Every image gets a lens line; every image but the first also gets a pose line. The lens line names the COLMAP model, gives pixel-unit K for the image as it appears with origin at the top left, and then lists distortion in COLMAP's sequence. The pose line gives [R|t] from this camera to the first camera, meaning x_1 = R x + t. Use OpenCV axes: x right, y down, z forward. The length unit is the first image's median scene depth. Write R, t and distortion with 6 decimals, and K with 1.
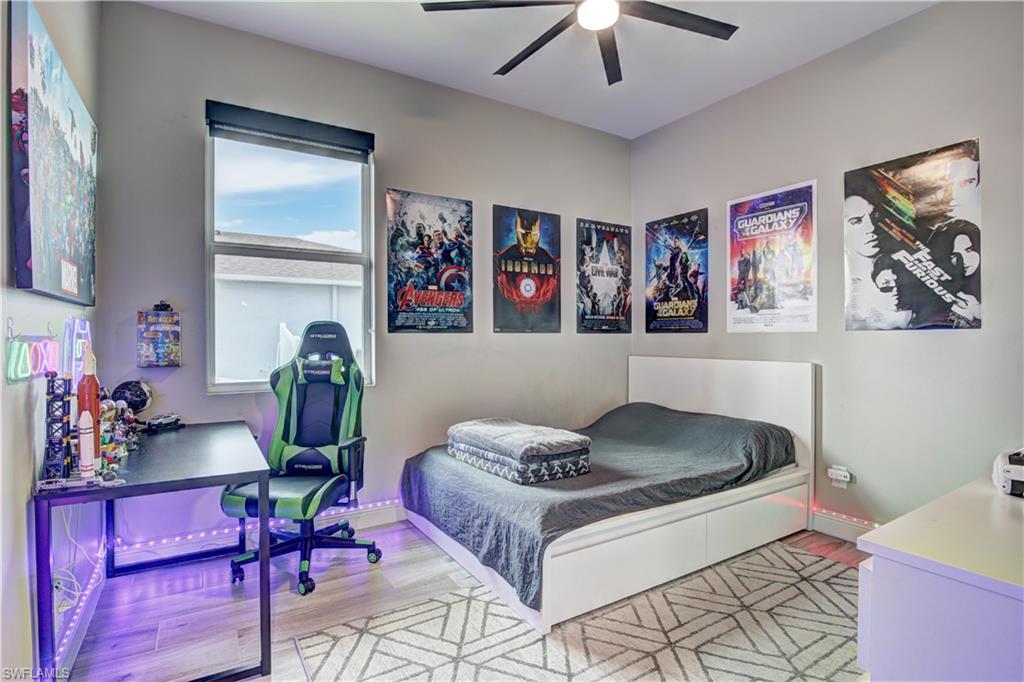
lens RADIAL K [[502.7, 0, 512.0], [0, 502.7, 341.0], [0, 0, 1]] dist [-0.020367, -0.001076]
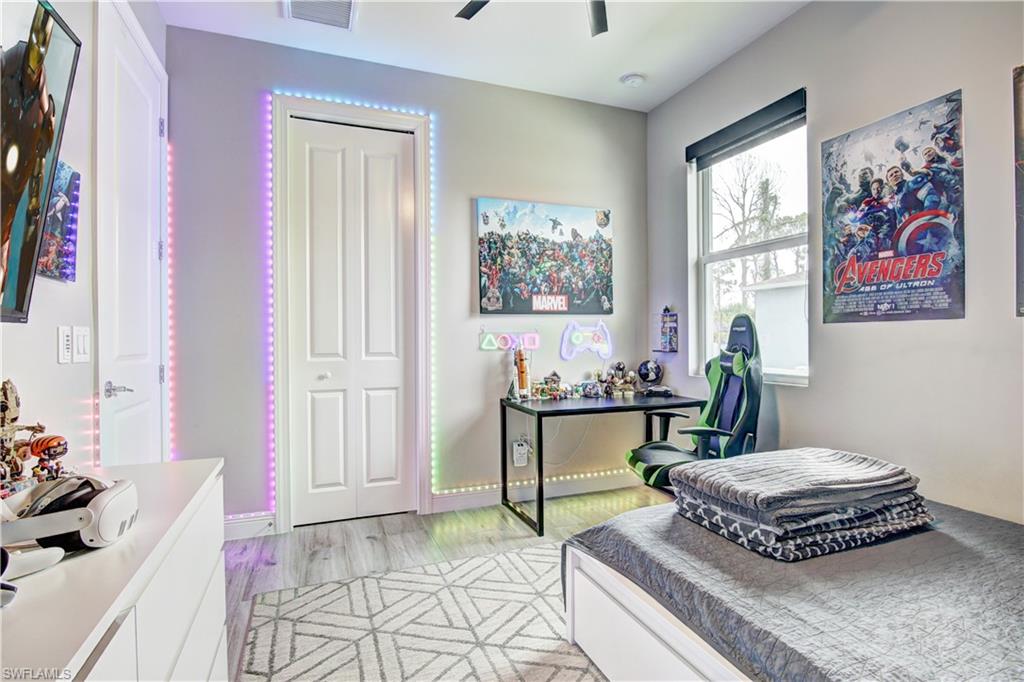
lens RADIAL K [[502.7, 0, 512.0], [0, 502.7, 341.0], [0, 0, 1]] dist [-0.020367, -0.001076]
pose [[-0.181912, 0.010848, -0.983255, 0.597312], [0.000686, 0.999940, 0.010905, 0.003144], [0.983315, 0.001309, -0.181908, 0.627560]]
